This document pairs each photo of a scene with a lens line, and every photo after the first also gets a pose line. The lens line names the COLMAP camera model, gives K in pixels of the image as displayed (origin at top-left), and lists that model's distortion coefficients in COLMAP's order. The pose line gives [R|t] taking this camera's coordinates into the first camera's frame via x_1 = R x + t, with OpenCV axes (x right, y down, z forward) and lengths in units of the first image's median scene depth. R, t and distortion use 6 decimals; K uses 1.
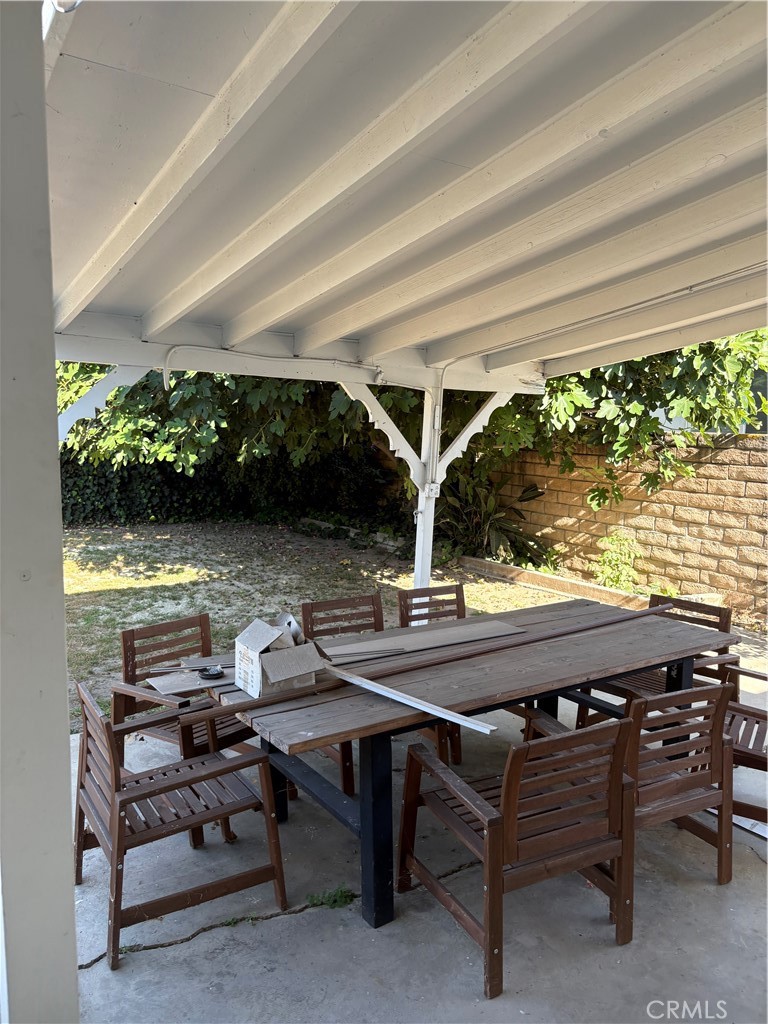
lens RADIAL K [[776.0, 0, 383.4], [0, 776.0, 528.5], [0, 0, 1]] dist [0.073941, -0.134841]
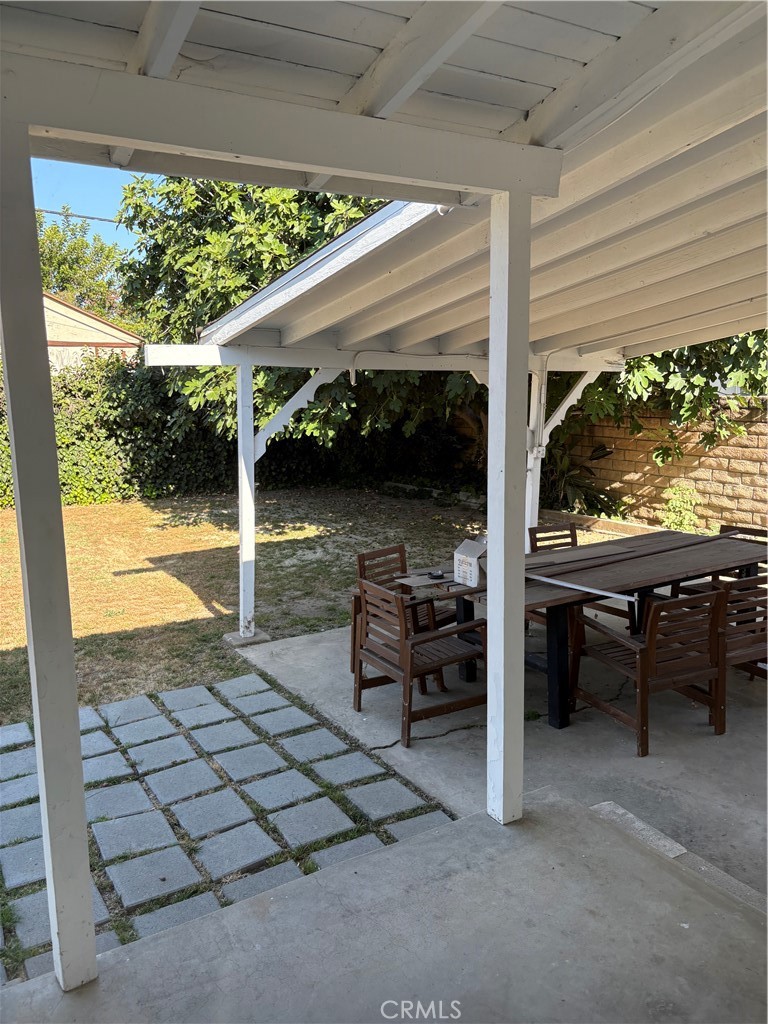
lens RADIAL K [[769.0, 0, 388.1], [0, 769.0, 516.5], [0, 0, 1]] dist [0.023157, 0.003943]
pose [[0.998604, -0.027828, -0.044888, -0.102907], [0.029130, 0.999166, 0.028612, 0.009668], [0.044055, -0.029879, 0.998582, -0.211319]]
